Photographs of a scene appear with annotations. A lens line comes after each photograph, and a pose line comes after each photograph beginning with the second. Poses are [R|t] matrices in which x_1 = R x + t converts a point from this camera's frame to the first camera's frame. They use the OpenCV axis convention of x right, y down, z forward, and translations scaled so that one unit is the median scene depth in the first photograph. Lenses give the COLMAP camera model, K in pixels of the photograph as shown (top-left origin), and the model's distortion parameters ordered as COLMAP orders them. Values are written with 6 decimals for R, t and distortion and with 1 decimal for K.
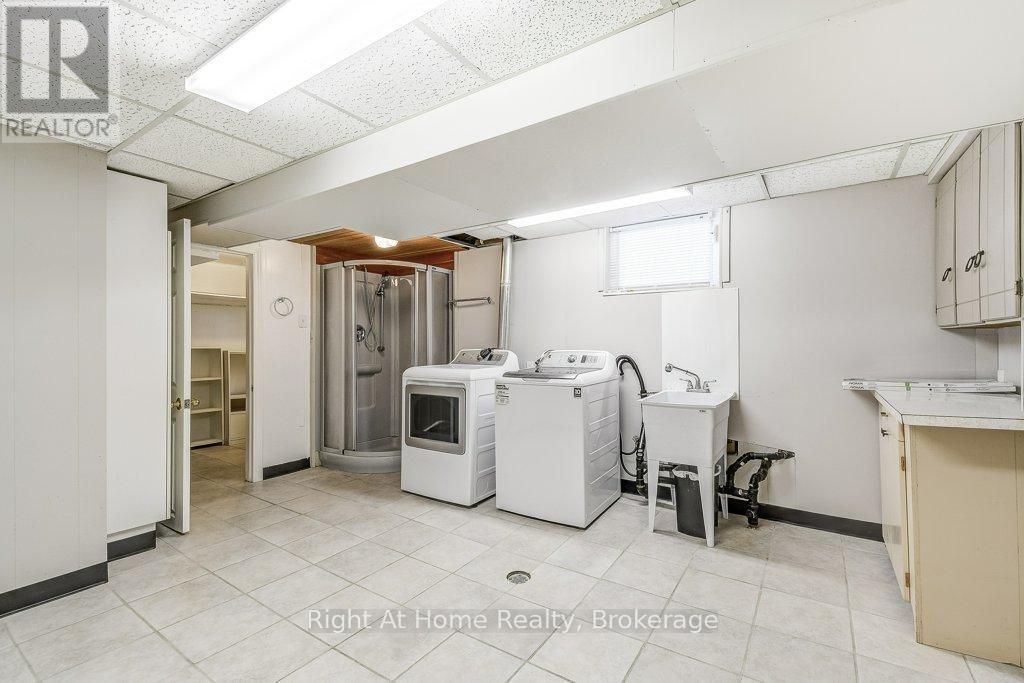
lens RADIAL K [[451.5, 0, 512.0], [0, 451.5, 341.5], [0, 0, 1]] dist [0.039182, -0.022760]
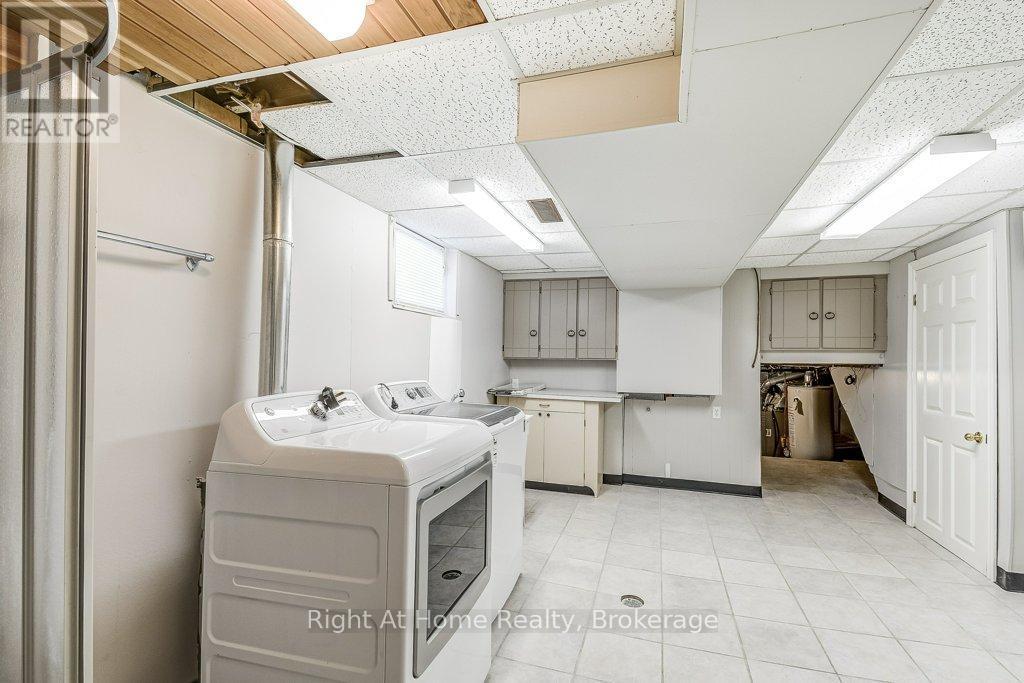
lens RADIAL K [[462.8, 0, 526.3], [0, 462.8, 366.6], [0, 0, 1]] dist [0.040585, -0.024692]
pose [[-0.321923, -0.016194, 0.946627, -0.944970], [-0.009924, 0.999856, 0.013729, -0.026180], [-0.946714, -0.004975, -0.322037, 1.641316]]
